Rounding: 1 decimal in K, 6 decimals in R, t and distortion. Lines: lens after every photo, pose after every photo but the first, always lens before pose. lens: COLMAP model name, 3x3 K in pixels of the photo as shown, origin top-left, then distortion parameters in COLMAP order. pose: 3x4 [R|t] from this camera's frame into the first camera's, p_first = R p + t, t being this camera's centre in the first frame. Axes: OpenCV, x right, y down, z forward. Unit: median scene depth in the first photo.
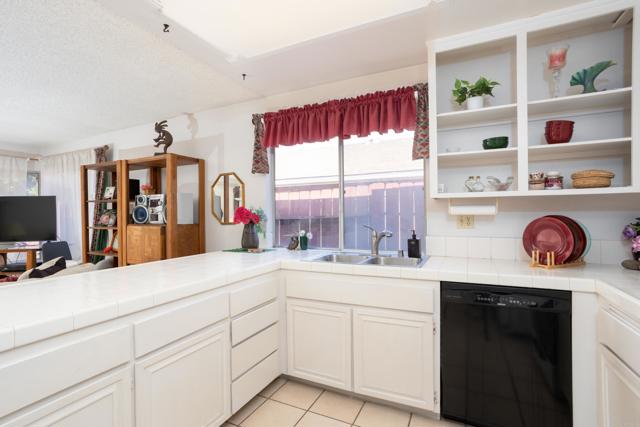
lens RADIAL K [[308.8, 0, 316.4], [0, 308.8, 214.0], [0, 0, 1]] dist [-0.057843, 0.039372]
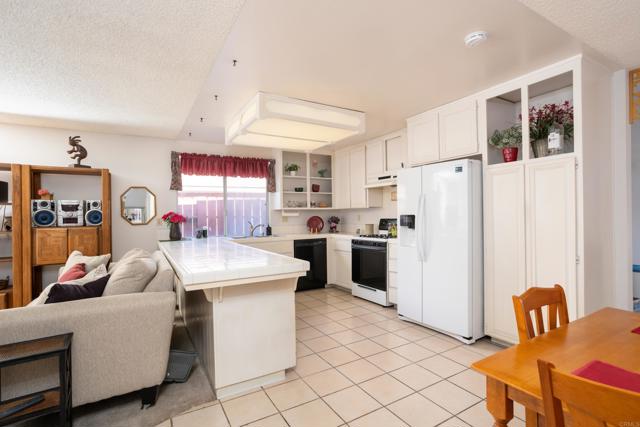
lens RADIAL K [[308.8, 0, 316.4], [0, 308.8, 214.0], [0, 0, 1]] dist [-0.057843, 0.039372]
pose [[0.556050, 0.003334, 0.831142, -1.415322], [0.010890, 0.999877, -0.011296, 0.014625], [-0.831077, 0.015333, 0.555946, -0.570707]]
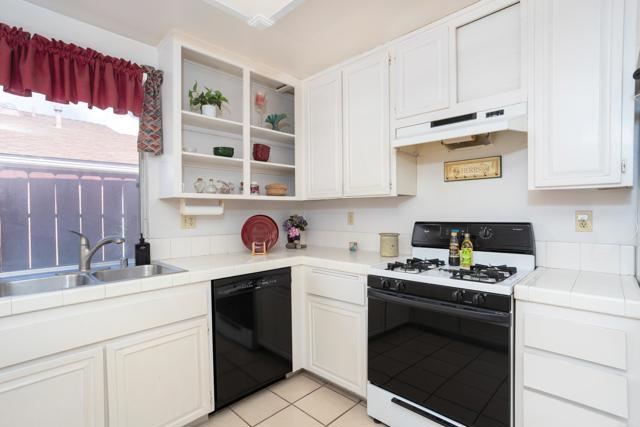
lens RADIAL K [[308.8, 0, 316.4], [0, 308.8, 214.0], [0, 0, 1]] dist [-0.057843, 0.039372]
pose [[0.316230, -0.001231, 0.948682, -0.348117], [0.006566, 0.999978, -0.000891, 0.003039], [-0.948660, 0.006511, 0.316232, 0.272996]]
